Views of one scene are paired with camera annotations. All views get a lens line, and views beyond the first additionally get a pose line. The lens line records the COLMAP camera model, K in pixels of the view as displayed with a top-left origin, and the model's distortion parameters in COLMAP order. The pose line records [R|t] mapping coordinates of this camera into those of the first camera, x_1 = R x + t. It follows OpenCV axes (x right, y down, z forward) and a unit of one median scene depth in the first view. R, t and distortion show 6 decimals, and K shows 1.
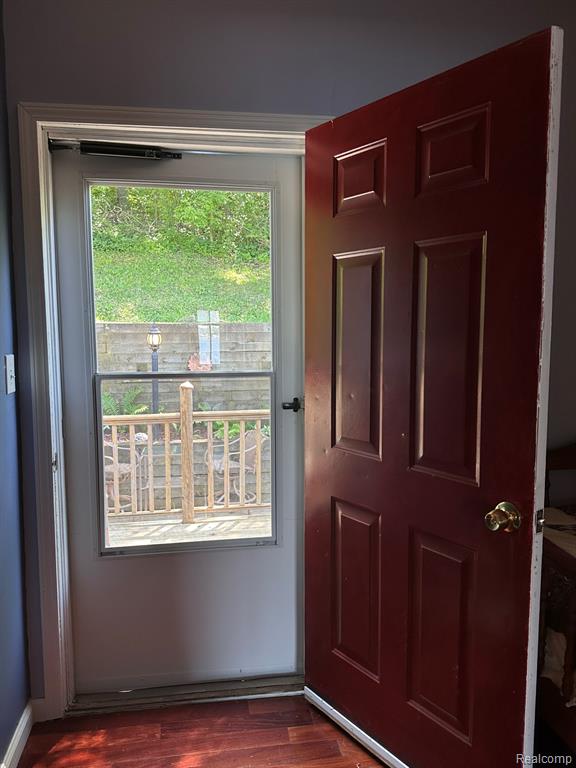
lens RADIAL K [[622.4, 0, 289.1], [0, 622.4, 385.8], [0, 0, 1]] dist [0.099565, 0.001833]
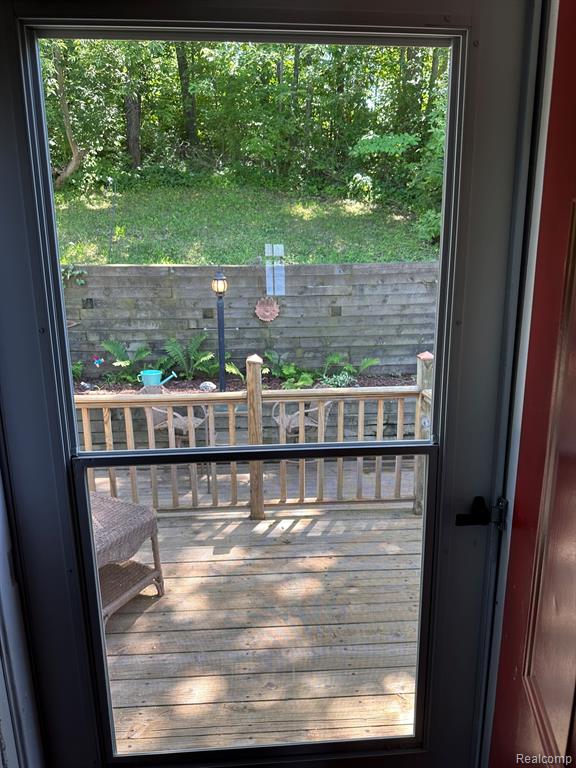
lens RADIAL K [[543.7, 0, 287.0], [0, 543.7, 383.1], [0, 0, 1]] dist [0.058153, -0.004396]
pose [[0.994964, 0.018575, -0.098496, -0.028397], [-0.004888, 0.990501, 0.137417, -0.037133], [0.100113, -0.136244, 0.985604, 0.165367]]
